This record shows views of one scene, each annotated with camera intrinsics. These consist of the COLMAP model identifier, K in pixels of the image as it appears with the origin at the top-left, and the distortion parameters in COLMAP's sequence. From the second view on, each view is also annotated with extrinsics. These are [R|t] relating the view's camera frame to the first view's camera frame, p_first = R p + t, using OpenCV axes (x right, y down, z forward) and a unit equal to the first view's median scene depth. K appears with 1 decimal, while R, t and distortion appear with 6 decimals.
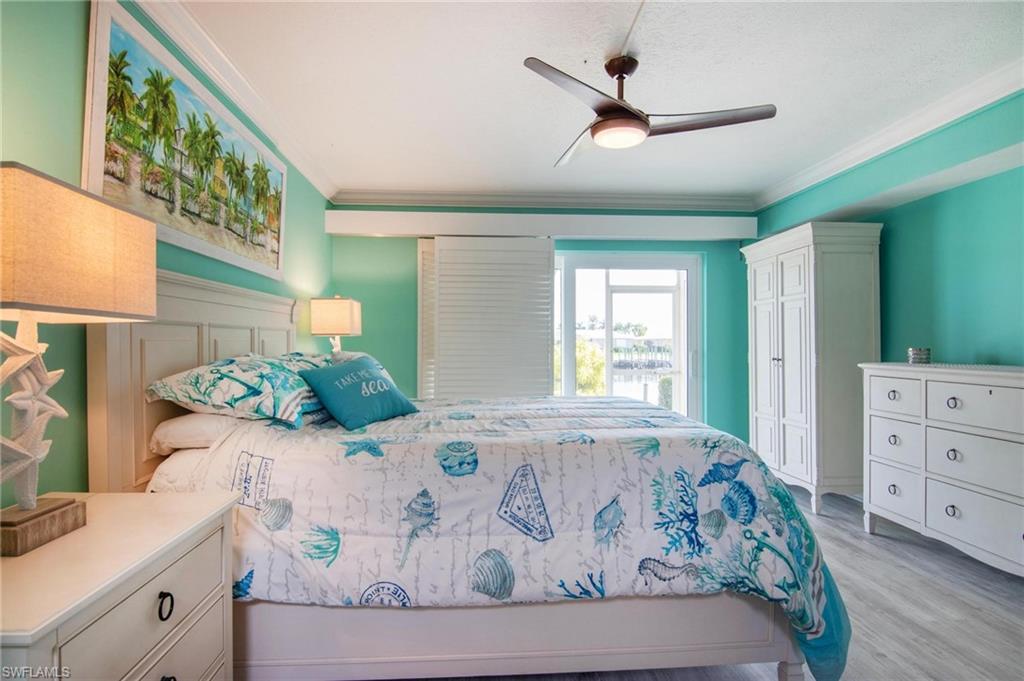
lens RADIAL K [[520.2, 0, 510.4], [0, 520.2, 339.2], [0, 0, 1]] dist [-0.008533, -0.009129]
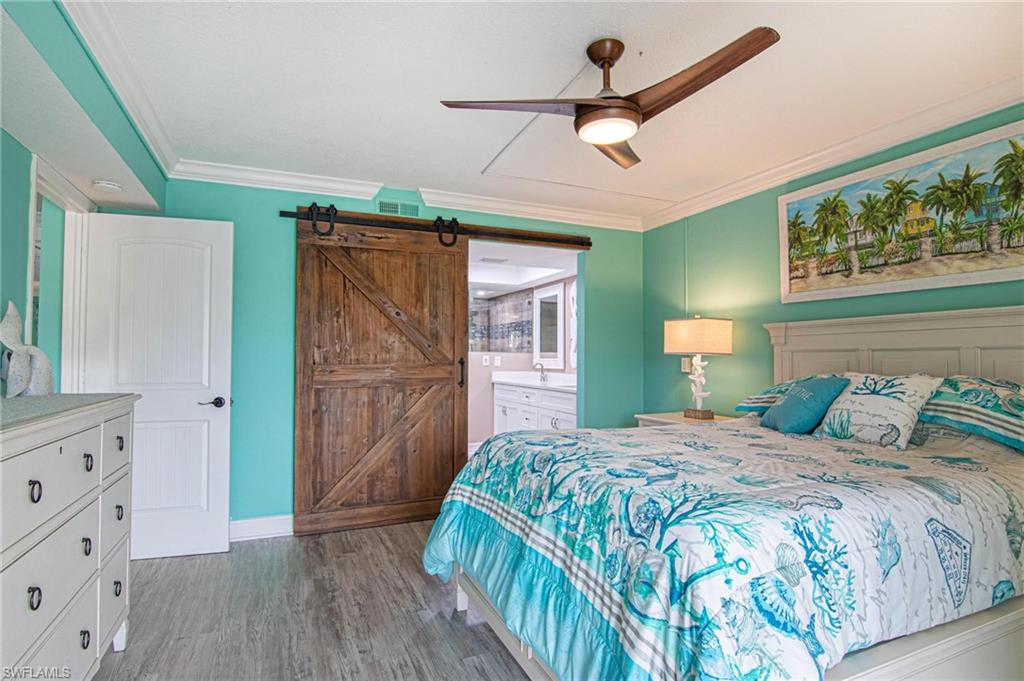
lens RADIAL K [[520.2, 0, 506.4], [0, 520.2, 340.8], [0, 0, 1]] dist [-0.008533, -0.009129]
pose [[-0.943035, -0.009299, -0.332564, 0.872202], [0.004139, 0.999204, -0.039676, -0.000672], [0.332668, -0.038792, -0.942246, 2.302721]]
